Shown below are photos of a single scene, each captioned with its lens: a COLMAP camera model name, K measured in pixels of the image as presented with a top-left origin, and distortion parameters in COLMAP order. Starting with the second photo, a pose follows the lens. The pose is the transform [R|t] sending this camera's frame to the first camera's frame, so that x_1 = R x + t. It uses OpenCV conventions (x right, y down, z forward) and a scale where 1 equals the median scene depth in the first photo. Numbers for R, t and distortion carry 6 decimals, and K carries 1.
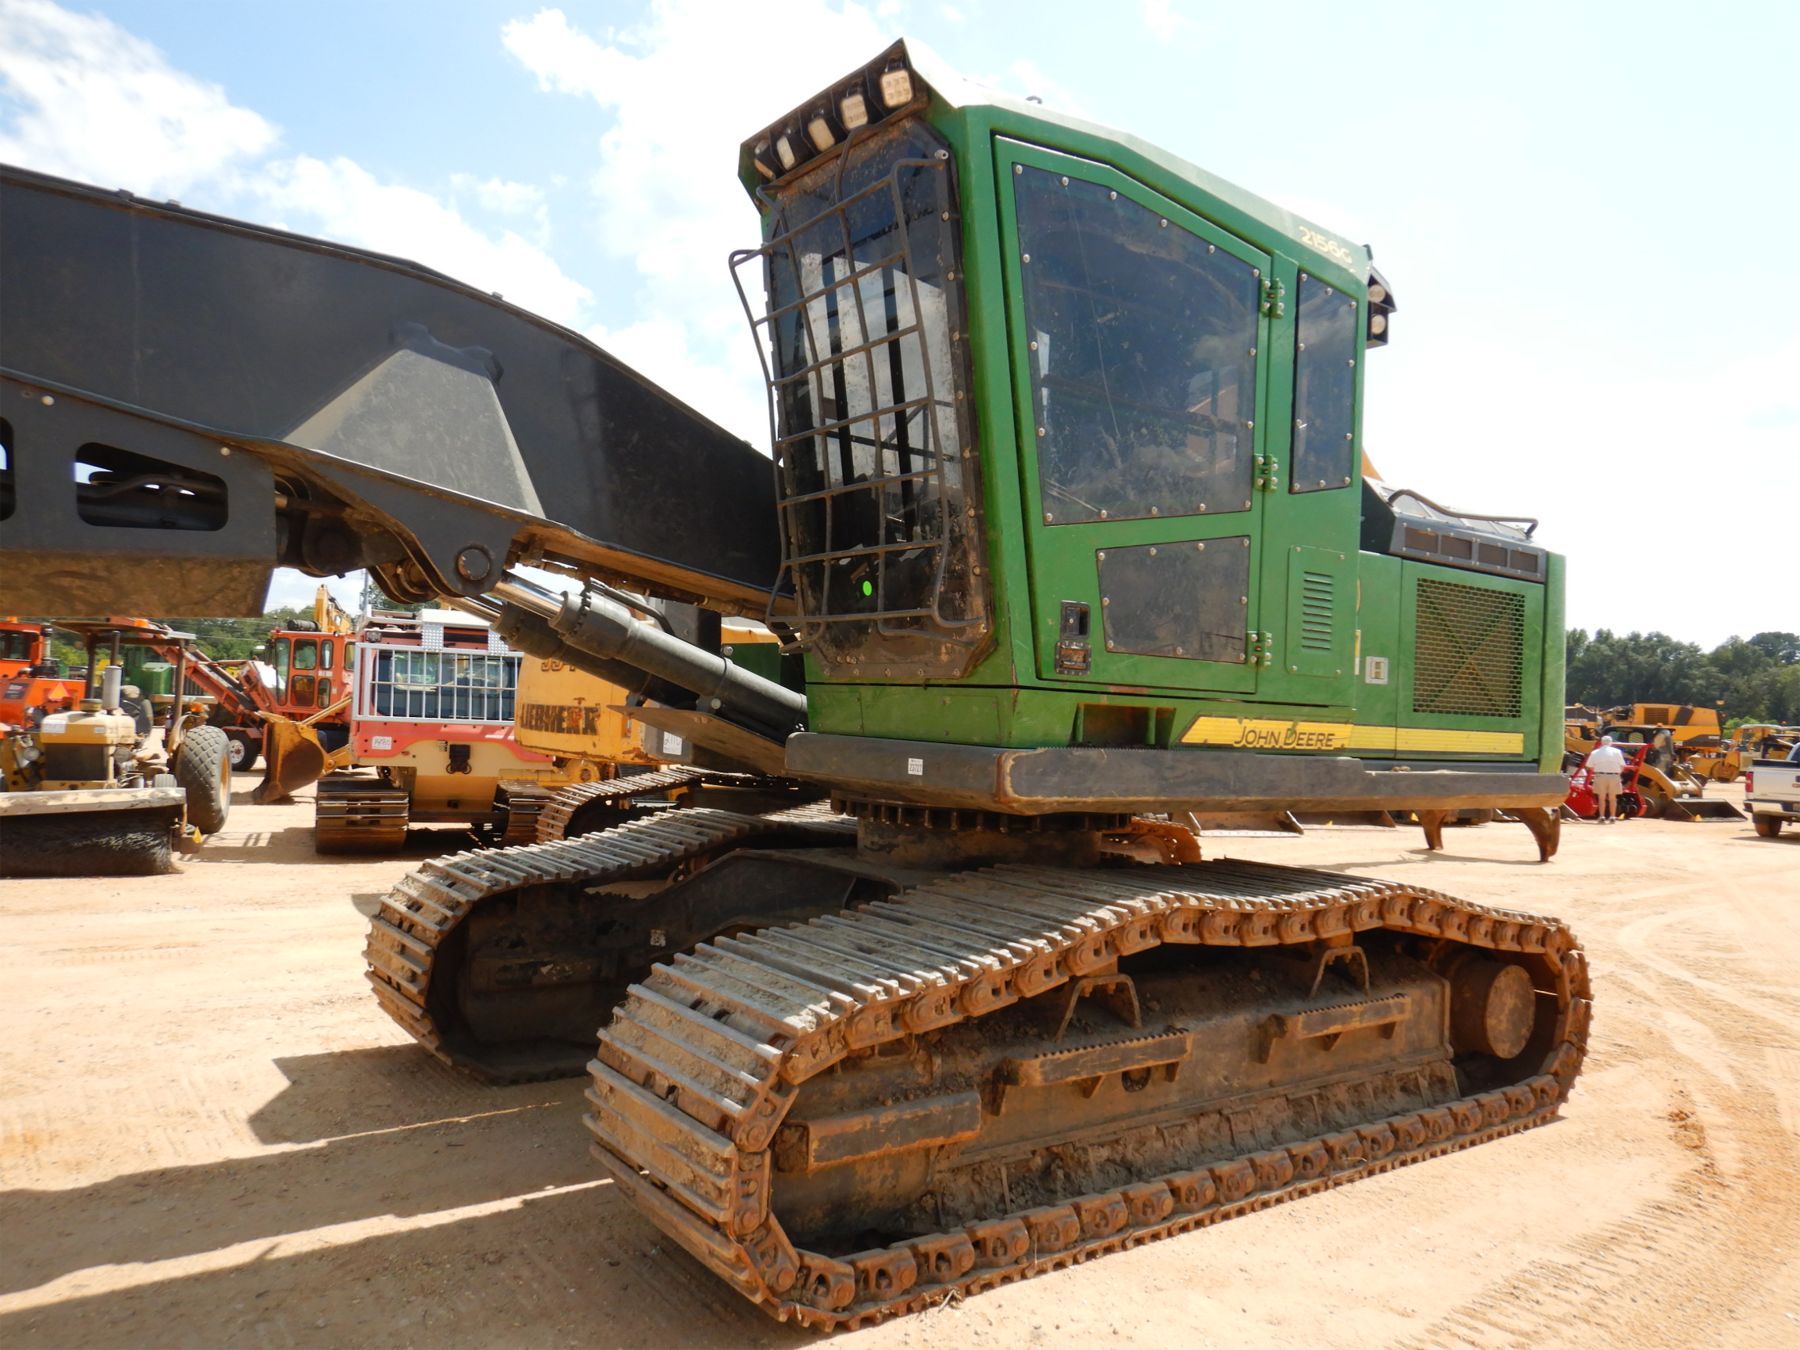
lens RADIAL K [[1291.5, 0, 890.6], [0, 1291.5, 680.6], [0, 0, 1]] dist [0.006163, -0.005493]
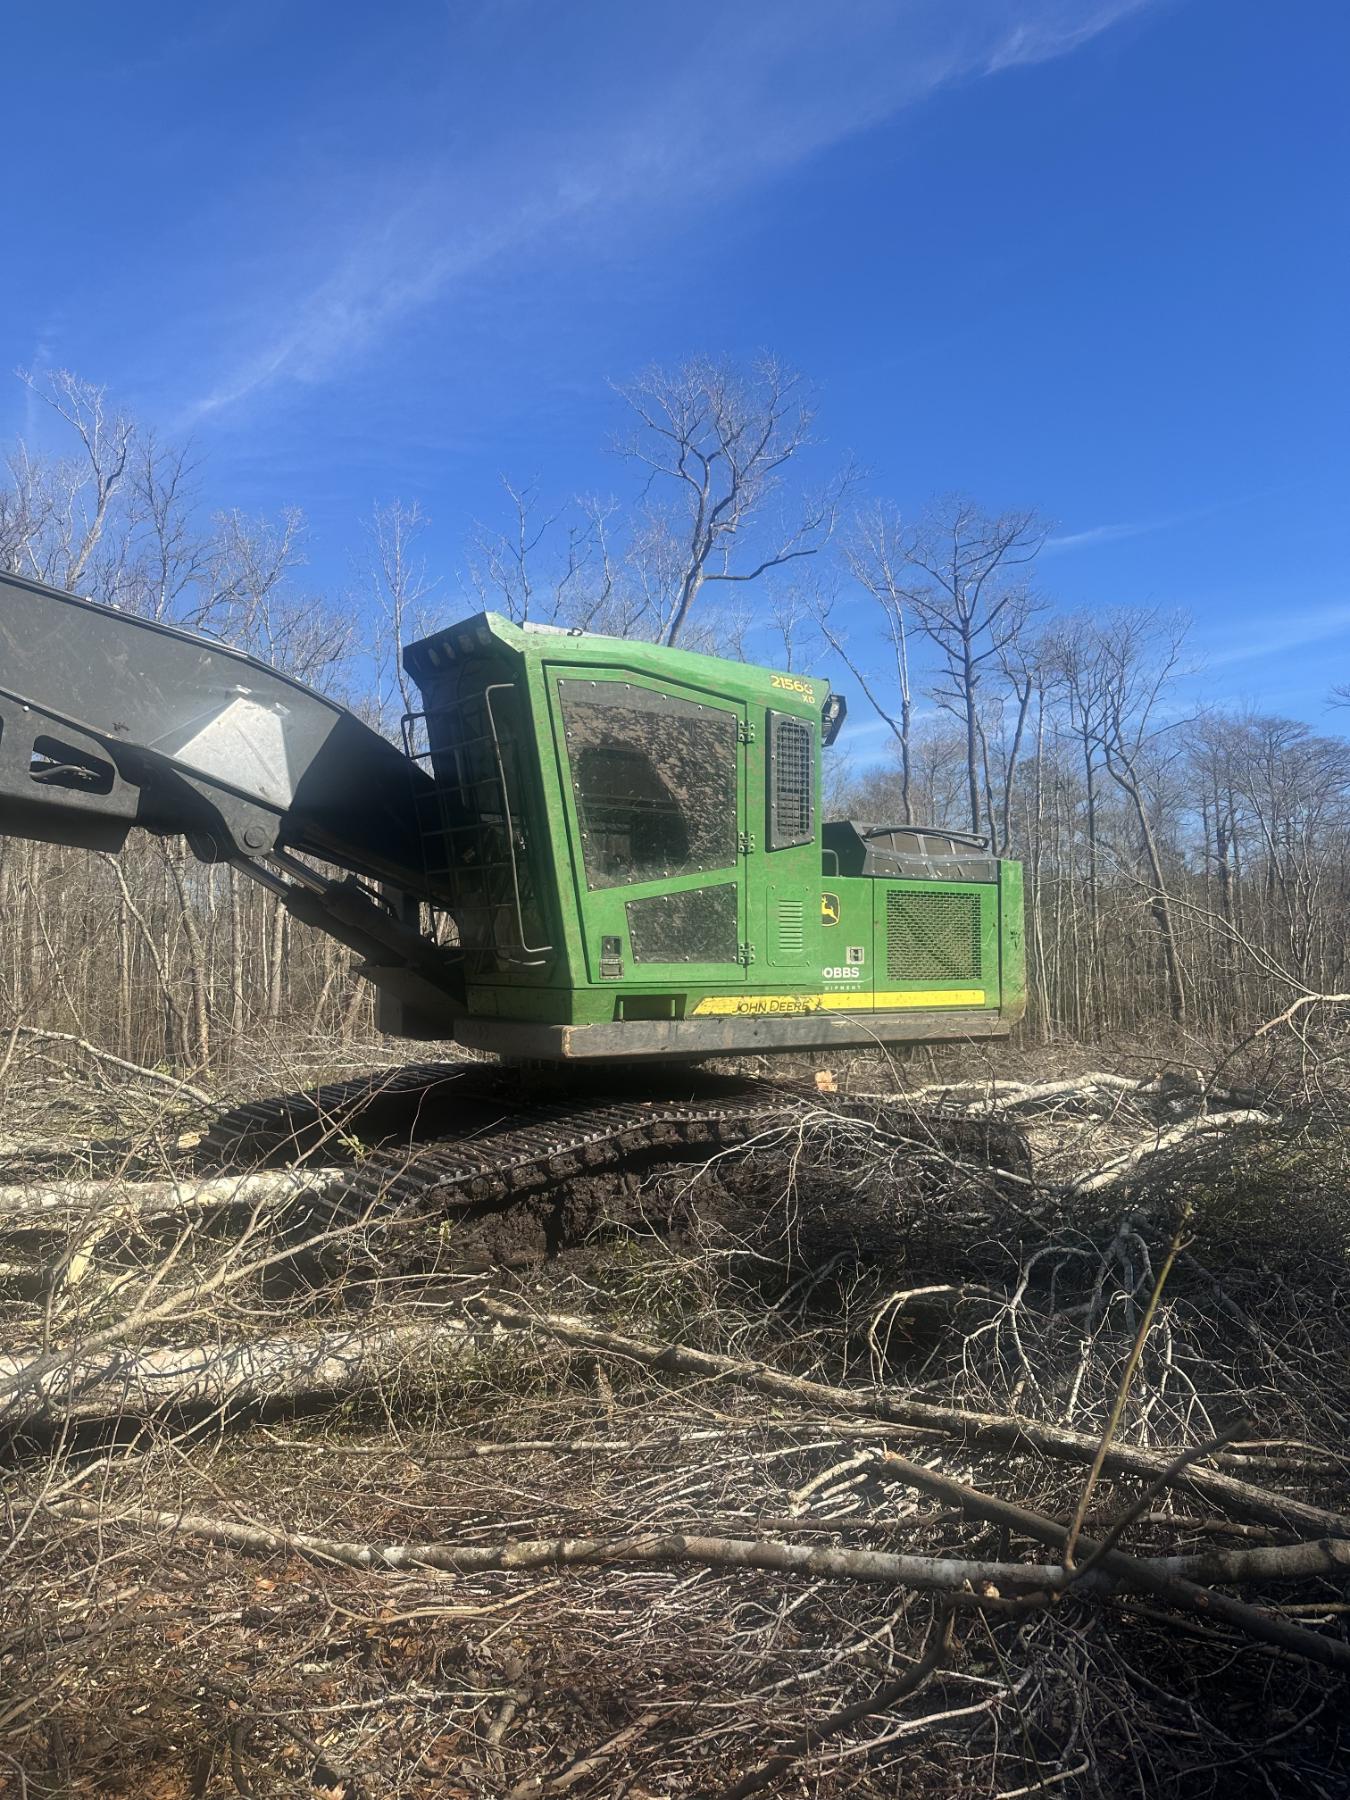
lens RADIAL K [[1226.8, 0, 673.4], [0, 1226.8, 898.0], [0, 0, 1]] dist [-0.000339, 0.000033]
pose [[0.999560, -0.028187, 0.009272, 0.181797], [0.028228, 0.999592, -0.004267, -0.086058], [-0.009148, 0.004527, 0.999948, -0.487417]]
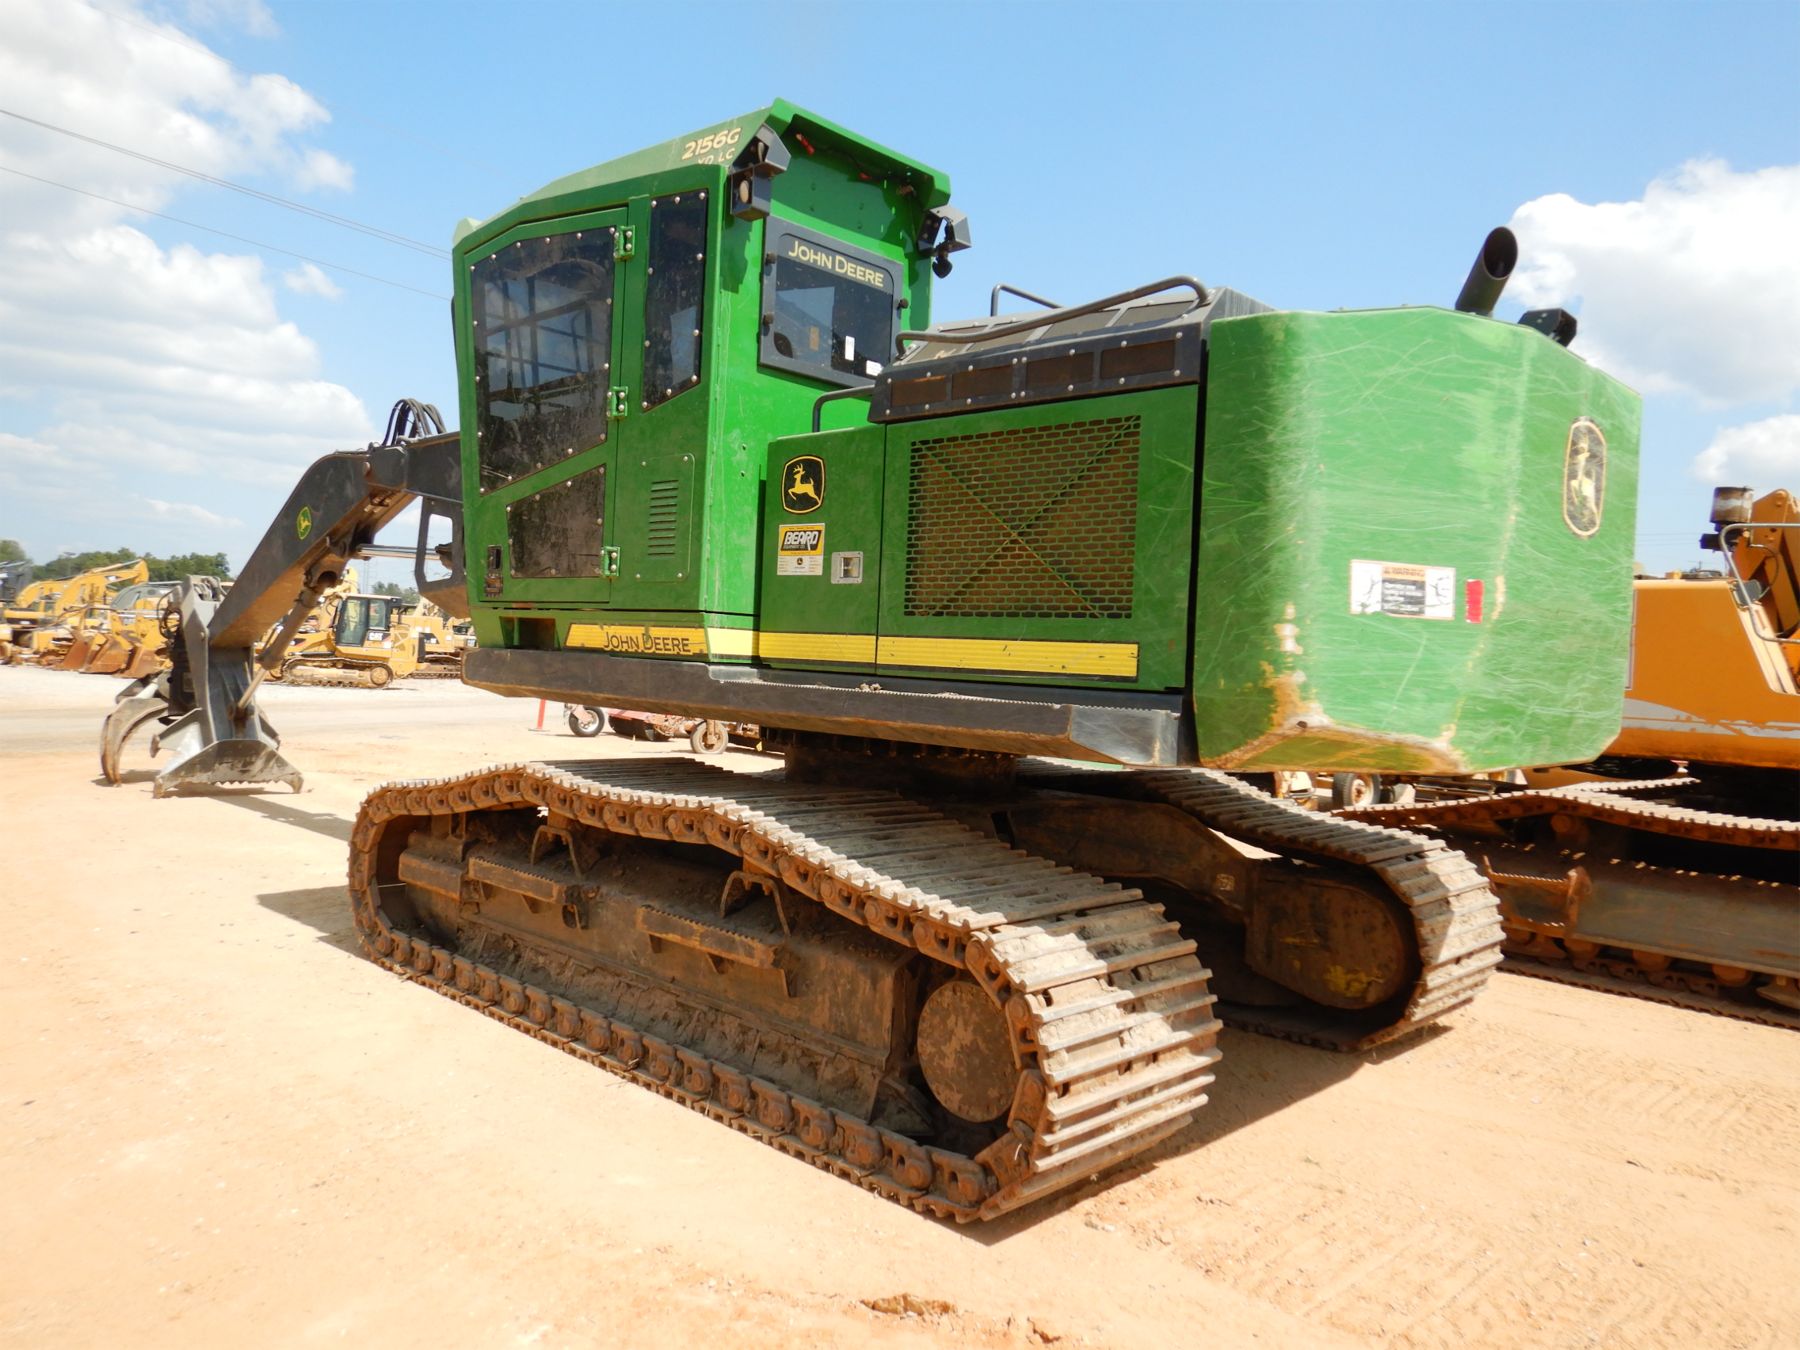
lens RADIAL K [[1291.5, 0, 891.9], [0, 1291.5, 667.8], [0, 0, 1]] dist [0.006163, -0.005493]
pose [[0.169155, -0.024369, -0.985288, 1.403866], [-0.013835, 0.999537, -0.027097, 0.092331], [0.985492, 0.018215, 0.168739, 1.036691]]
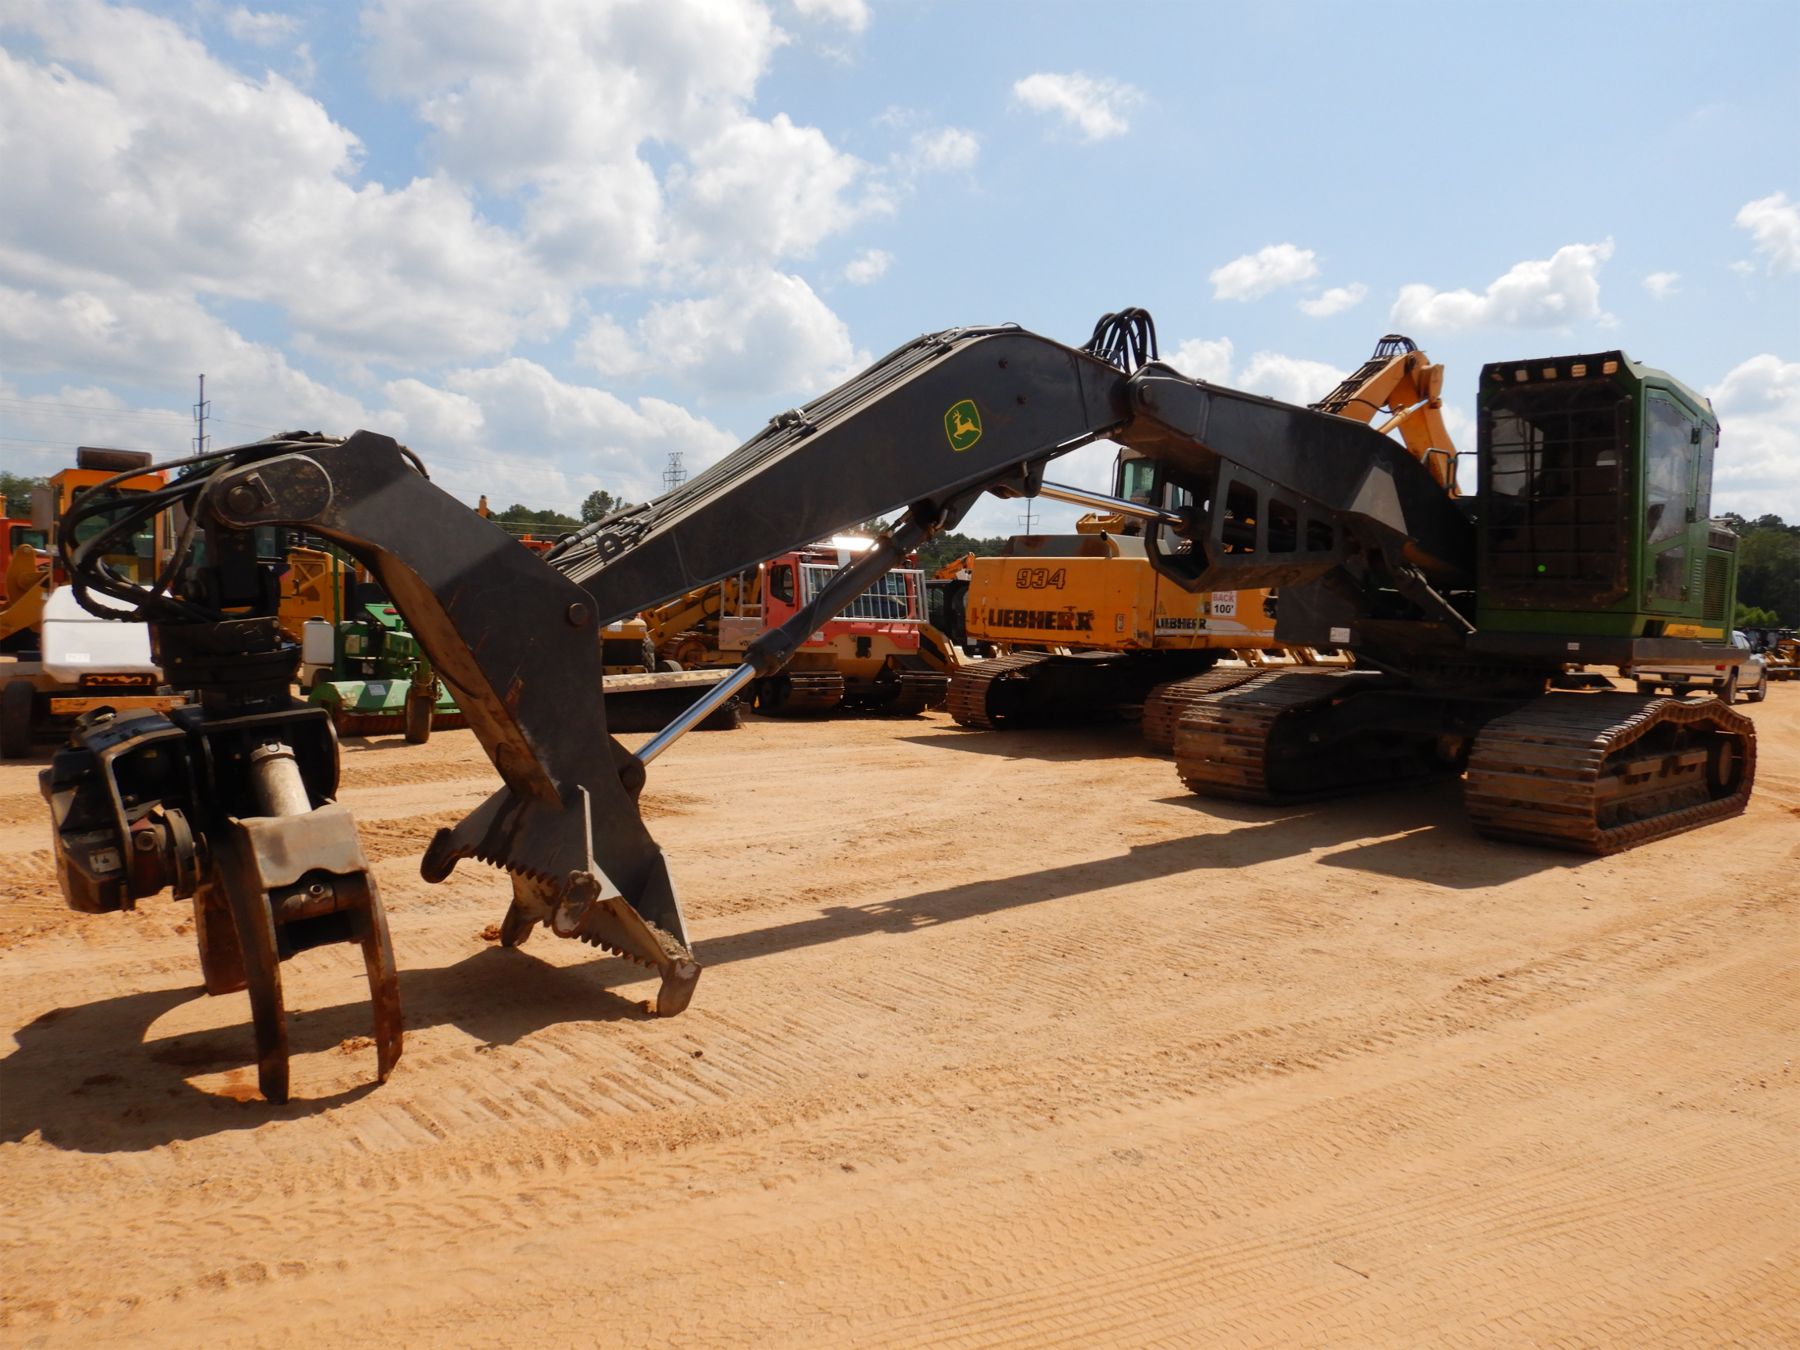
lens RADIAL K [[1291.5, 0, 893.3], [0, 1291.5, 669.6], [0, 0, 1]] dist [0.006163, -0.005493]
pose [[0.990149, -0.009426, 0.139702, -1.388794], [-0.001481, 0.996970, 0.077767, -0.064926], [-0.140012, -0.077207, 0.987135, -1.042733]]
